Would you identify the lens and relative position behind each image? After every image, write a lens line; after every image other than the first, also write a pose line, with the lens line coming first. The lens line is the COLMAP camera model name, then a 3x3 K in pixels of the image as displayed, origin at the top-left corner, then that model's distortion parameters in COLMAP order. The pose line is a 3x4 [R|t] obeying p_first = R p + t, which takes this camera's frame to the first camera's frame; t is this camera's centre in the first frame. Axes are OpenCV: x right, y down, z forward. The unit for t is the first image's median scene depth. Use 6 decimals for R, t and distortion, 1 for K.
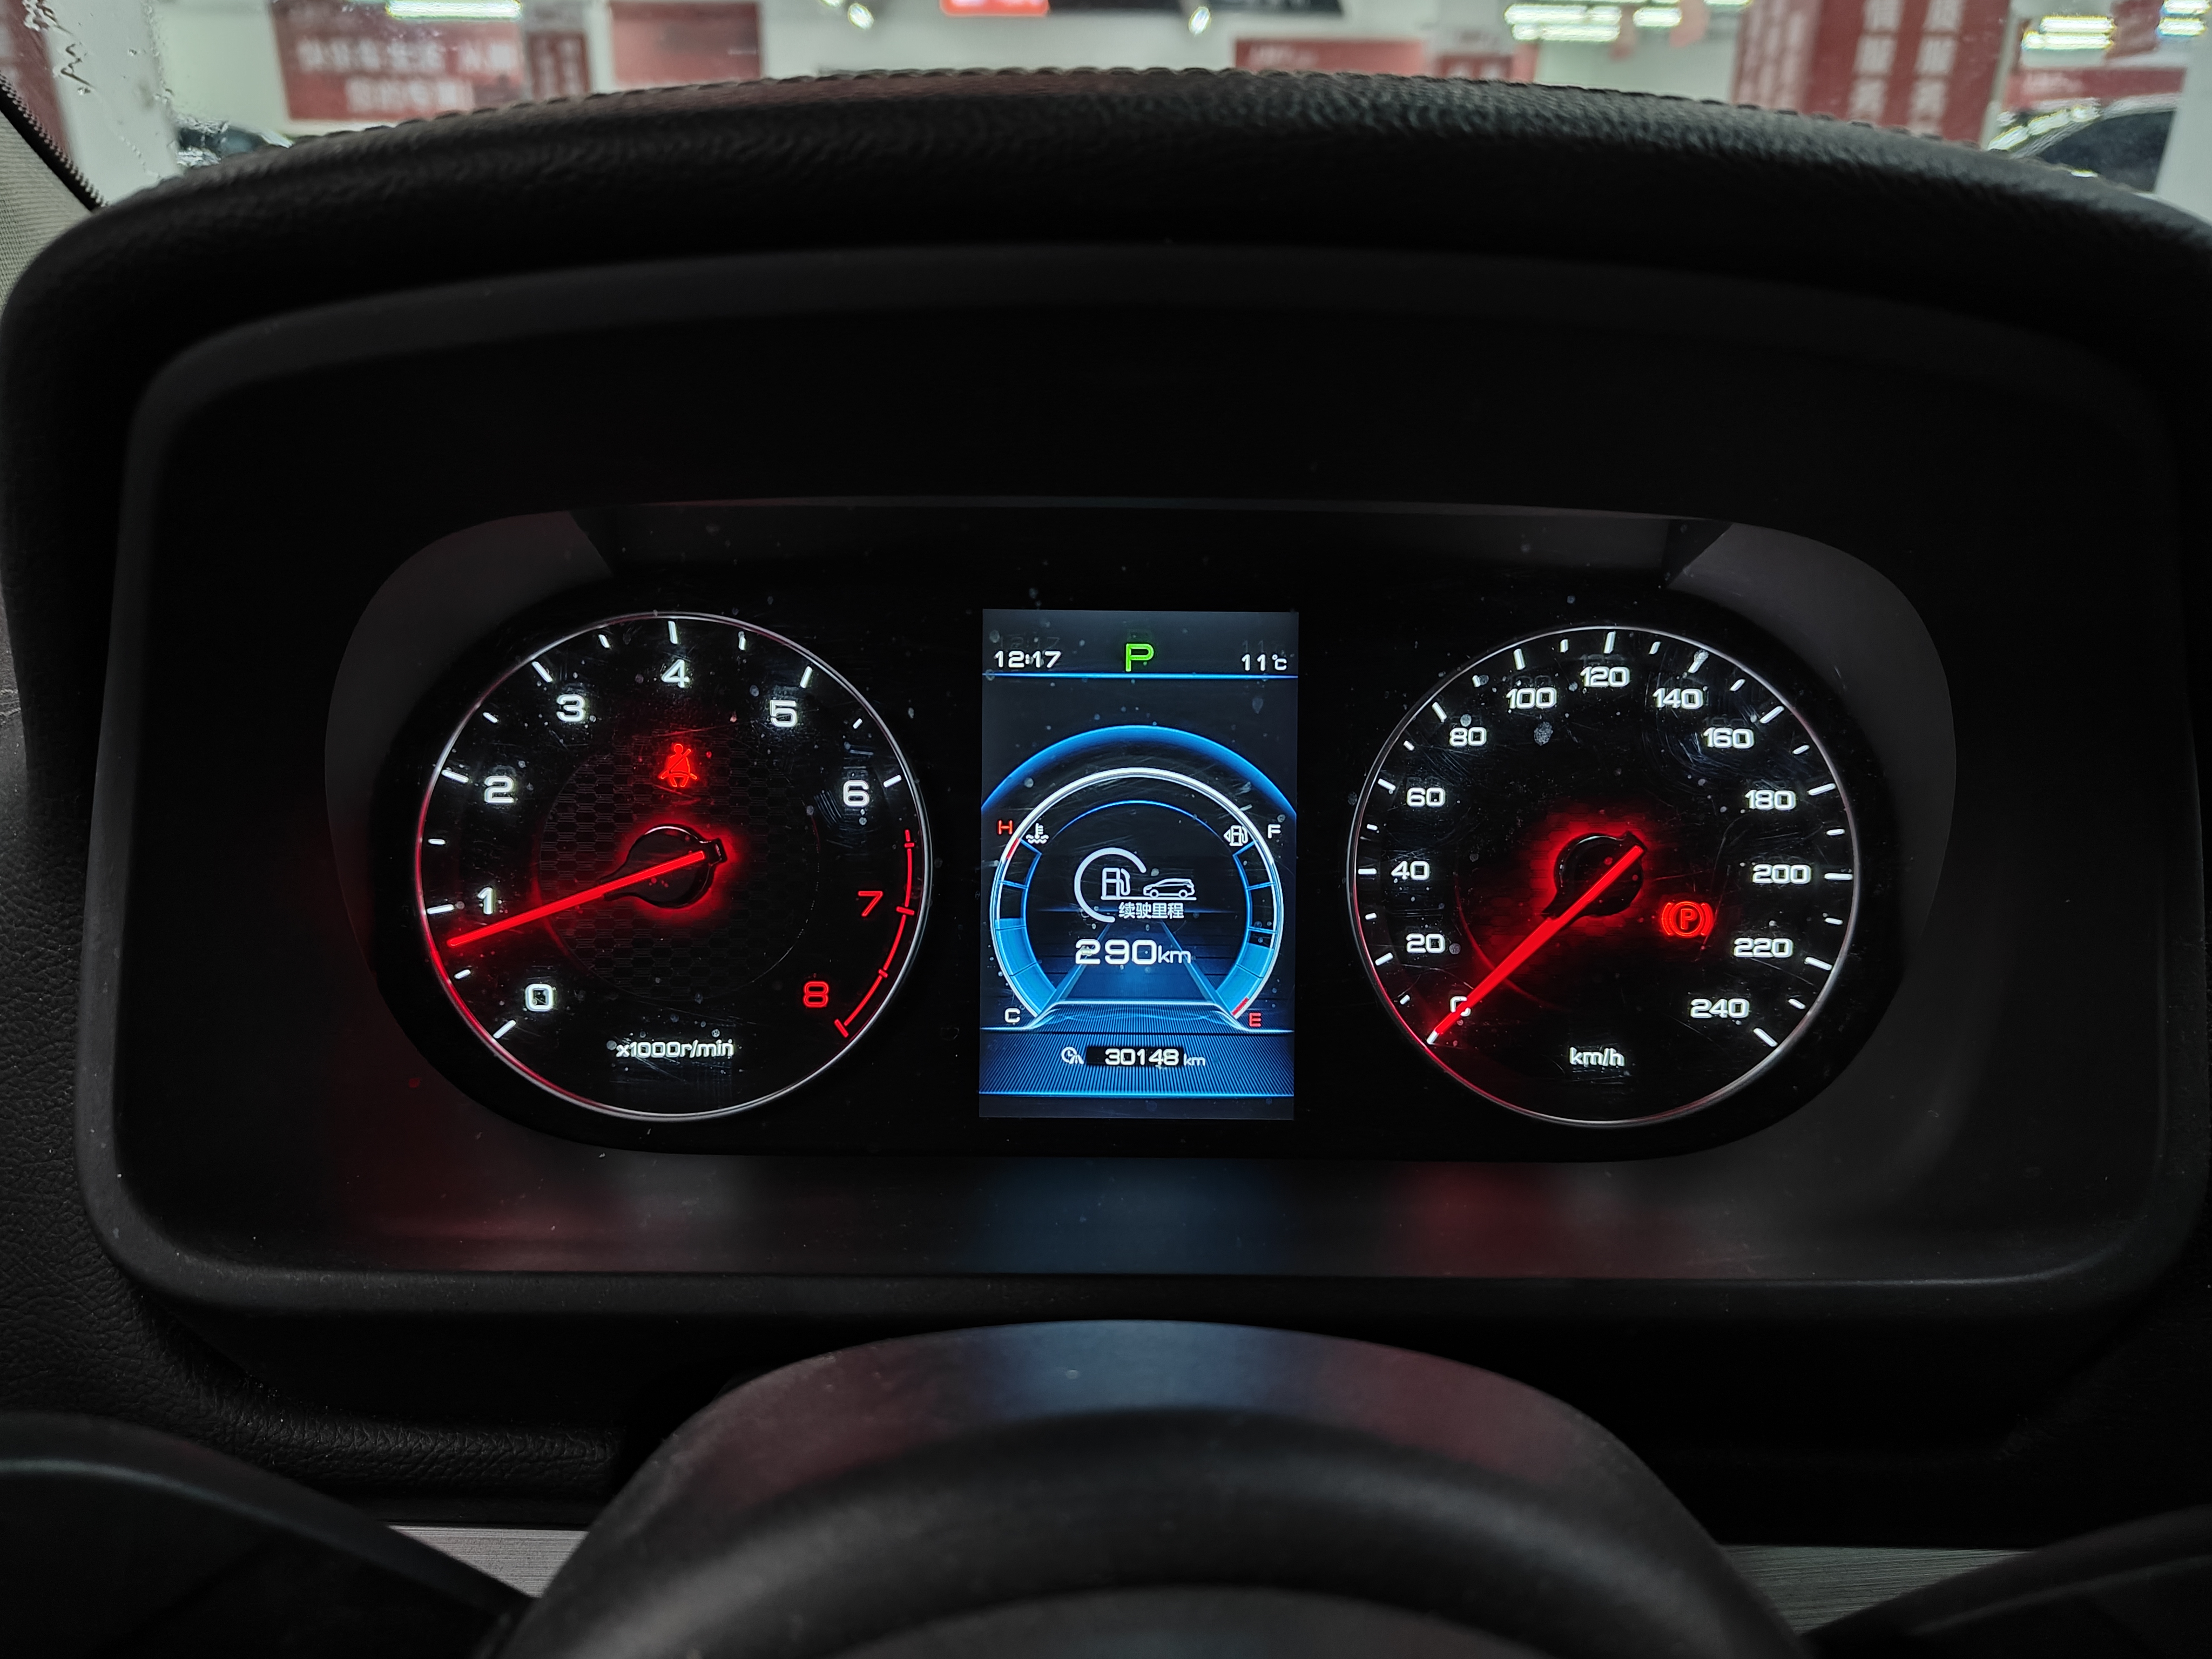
lens RADIAL K [[1567.0, 0, 1103.5], [0, 1567.0, 835.9], [0, 0, 1]] dist [-0.001340, -0.007238]
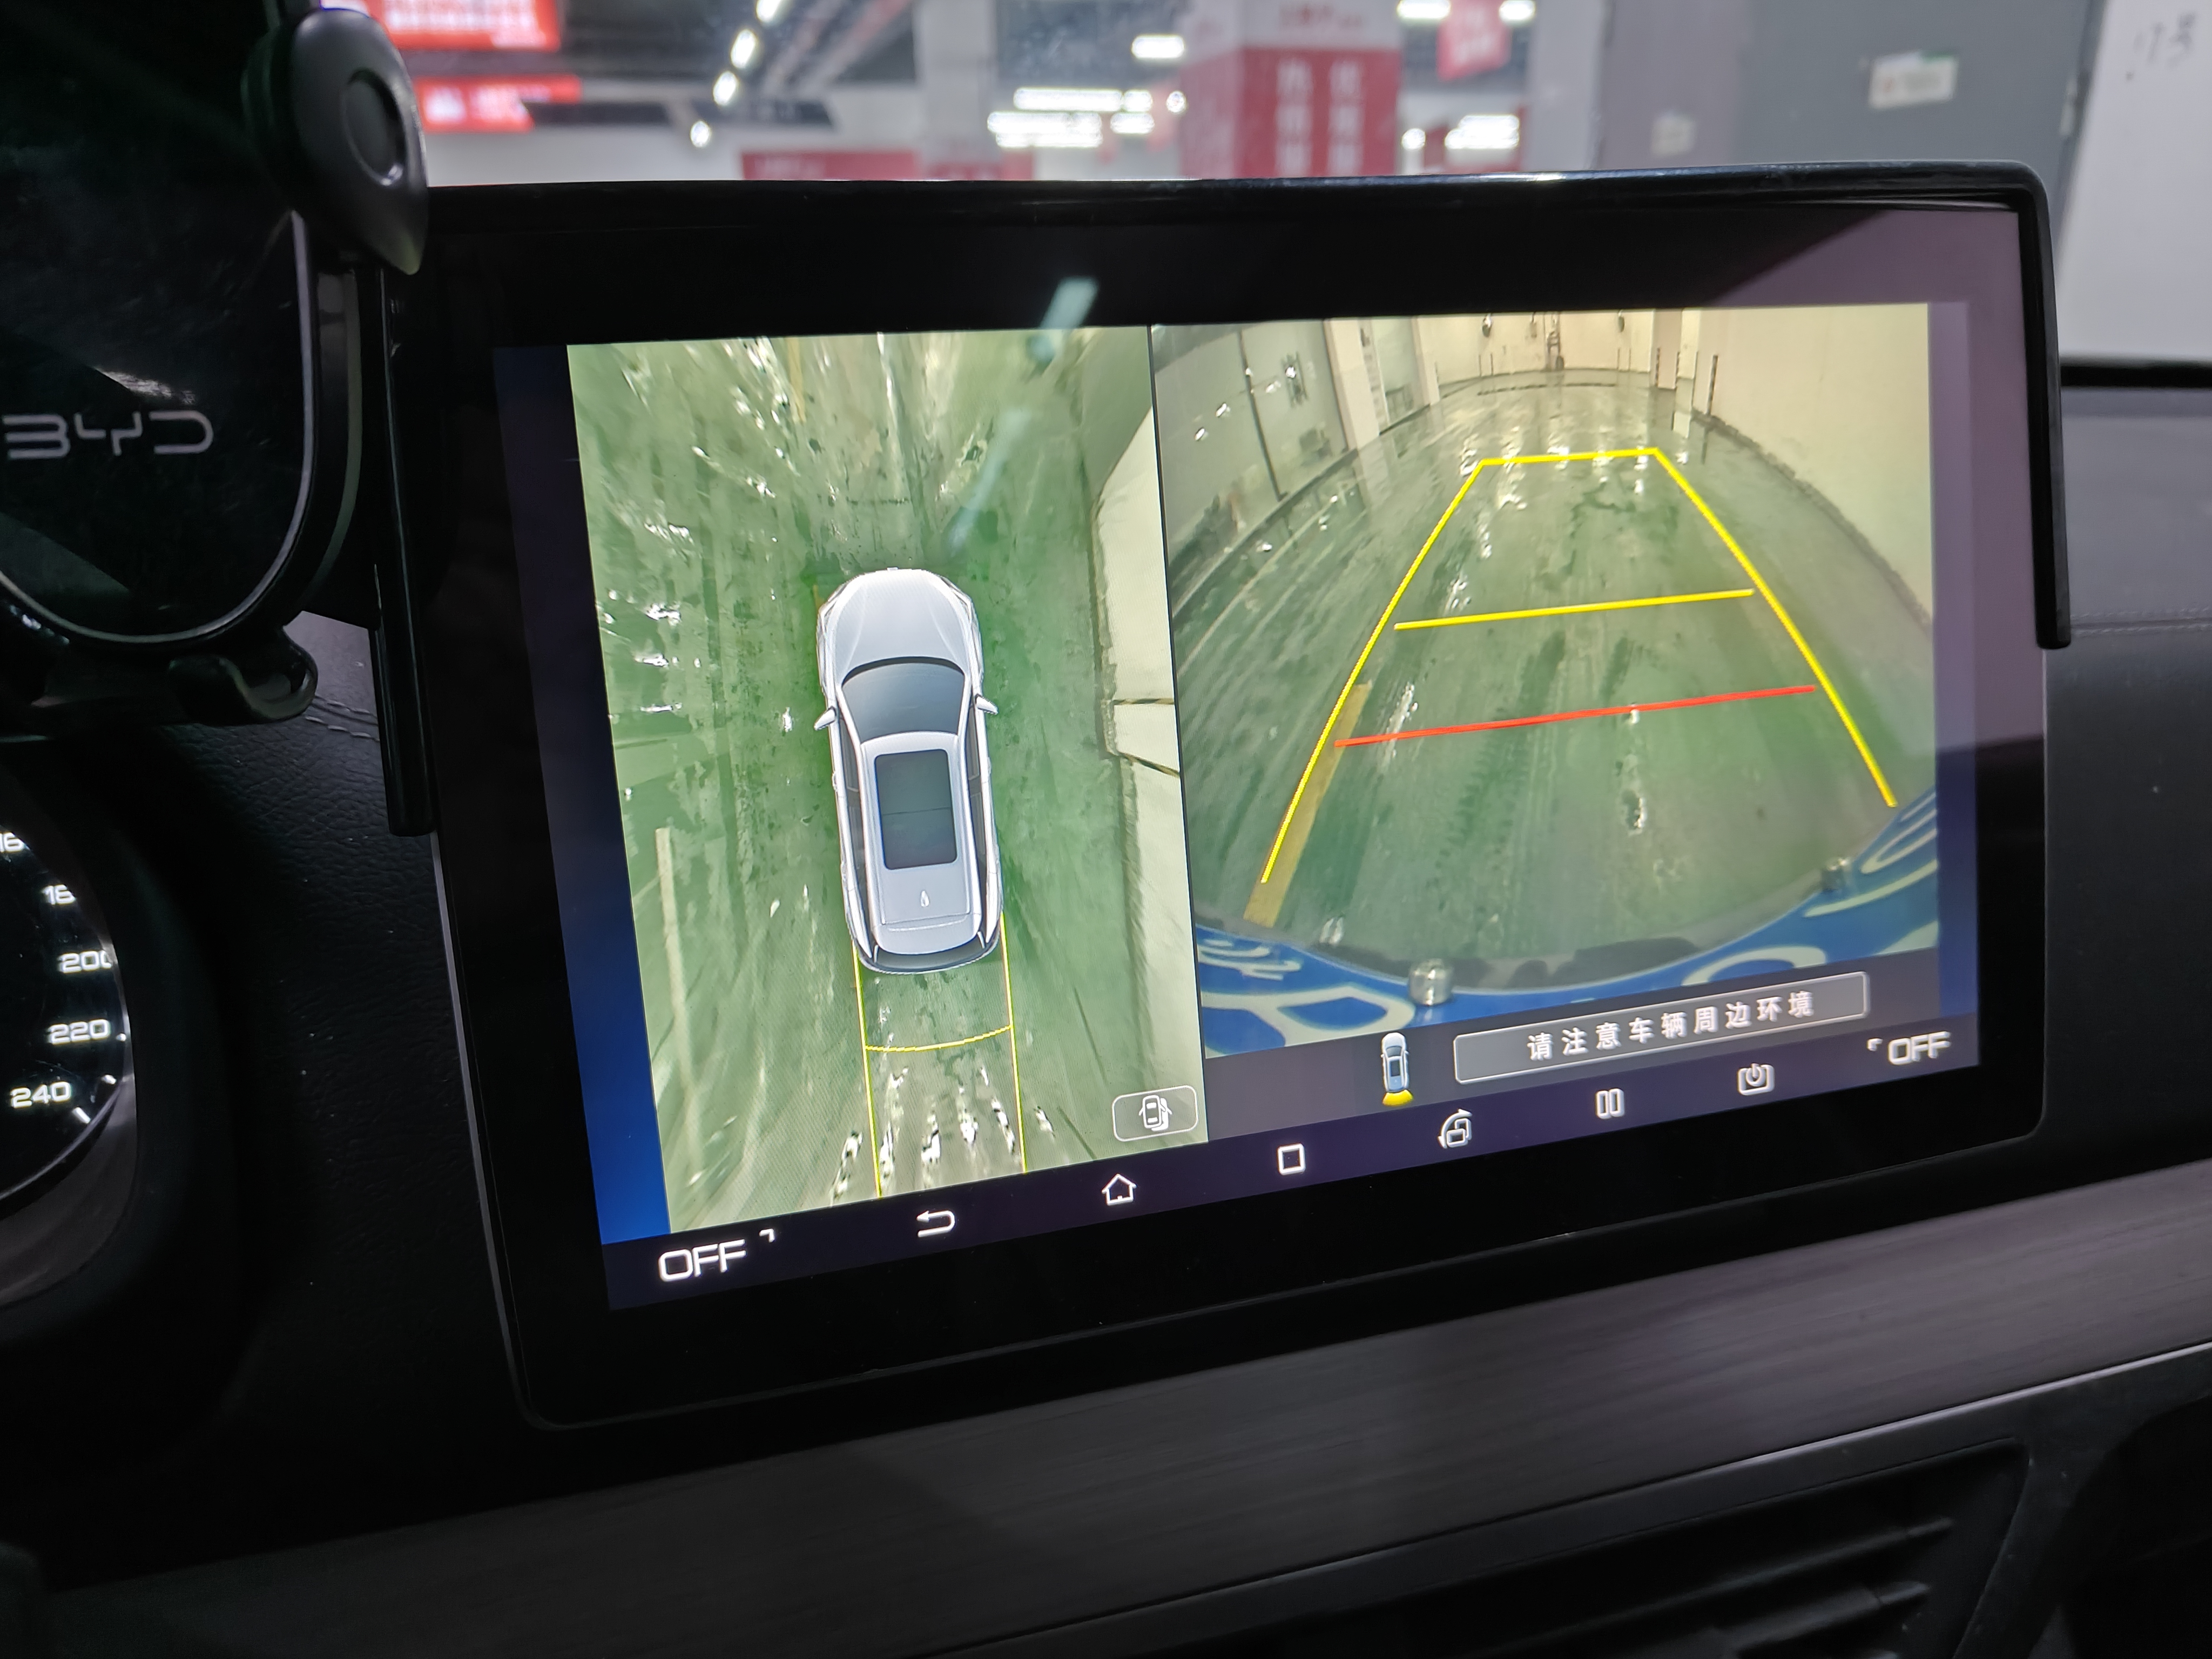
lens RADIAL K [[1567.0, 0, 1108.2], [0, 1567.0, 827.3], [0, 0, 1]] dist [-0.001340, -0.007238]
pose [[0.960262, -0.122973, 0.250548, 0.844954], [0.138332, 0.989382, -0.044574, 0.078372], [-0.242406, 0.077462, 0.967077, -0.208533]]
